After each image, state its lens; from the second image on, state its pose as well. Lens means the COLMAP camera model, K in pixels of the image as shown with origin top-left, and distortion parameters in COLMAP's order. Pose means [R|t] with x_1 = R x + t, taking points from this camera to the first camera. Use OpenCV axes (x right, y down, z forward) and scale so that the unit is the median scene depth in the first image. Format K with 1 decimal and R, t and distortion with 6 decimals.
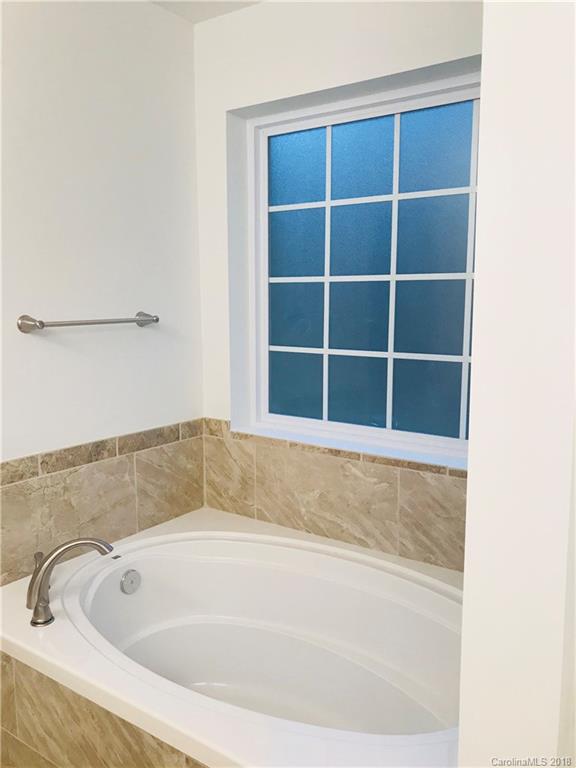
lens RADIAL K [[637.0, 0, 287.3], [0, 637.0, 392.1], [0, 0, 1]] dist [0.003729, 0.001711]
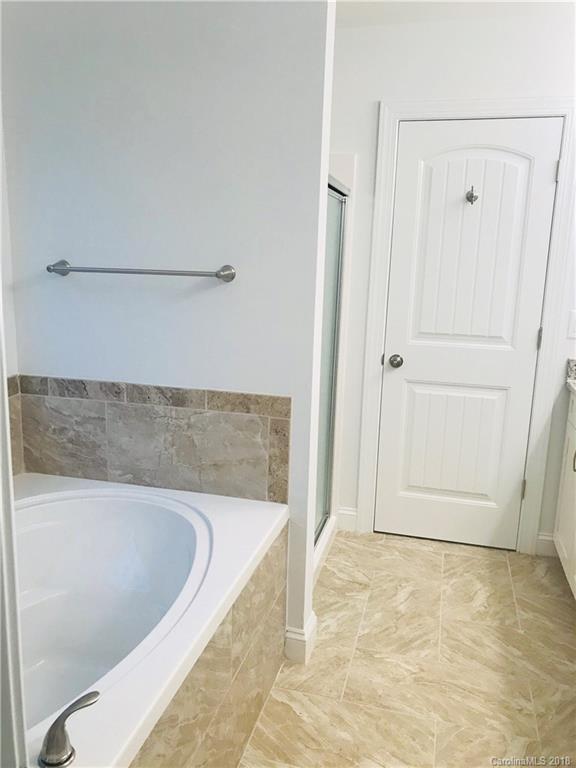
lens RADIAL K [[637.0, 0, 287.1], [0, 637.0, 376.9], [0, 0, 1]] dist [0.003729, 0.001711]
pose [[0.360111, 0.197917, -0.911673, 0.690263], [-0.163150, 0.975538, 0.147337, -0.117558], [0.918532, 0.095681, 0.383592, 0.737434]]
